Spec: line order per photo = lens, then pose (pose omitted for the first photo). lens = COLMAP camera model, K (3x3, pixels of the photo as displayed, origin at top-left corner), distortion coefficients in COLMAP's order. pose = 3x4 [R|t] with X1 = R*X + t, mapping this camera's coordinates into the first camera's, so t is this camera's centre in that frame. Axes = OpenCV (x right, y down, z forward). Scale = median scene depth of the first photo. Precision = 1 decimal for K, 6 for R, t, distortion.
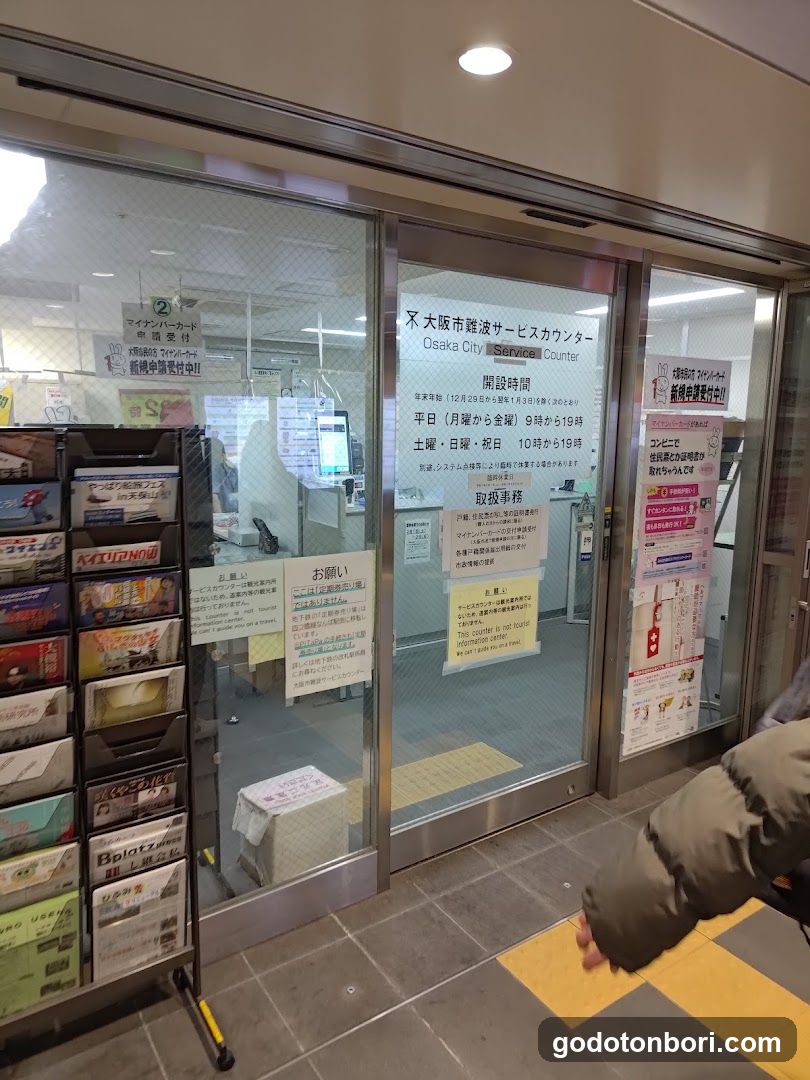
lens RADIAL K [[749.5, 0, 410.2], [0, 749.5, 539.3], [0, 0, 1]] dist [-0.006581, -0.007504]
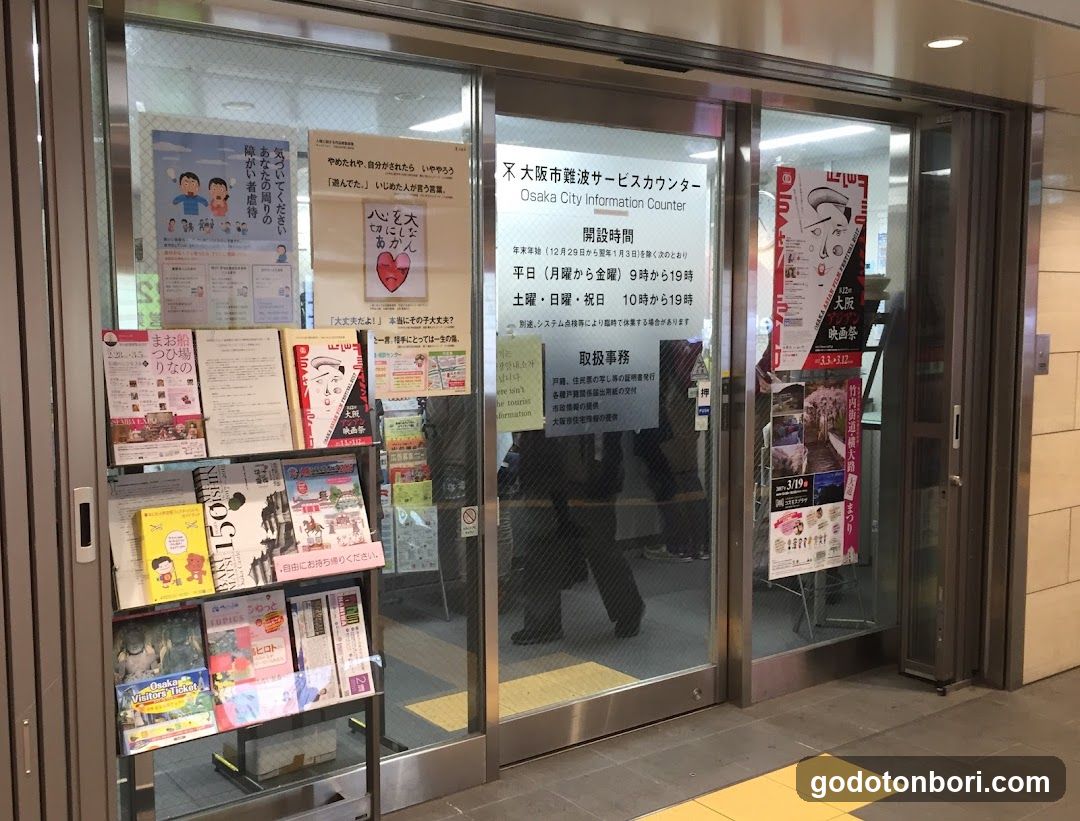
lens RADIAL K [[1145.0, 0, 537.5], [0, 1145.0, 413.0], [0, 0, 1]] dist [0.016481, 0.000000]
pose [[0.998090, -0.025264, 0.056382, -0.045376], [0.028666, 0.997765, -0.060365, 0.096040], [-0.054731, 0.061866, 0.996583, -0.403638]]
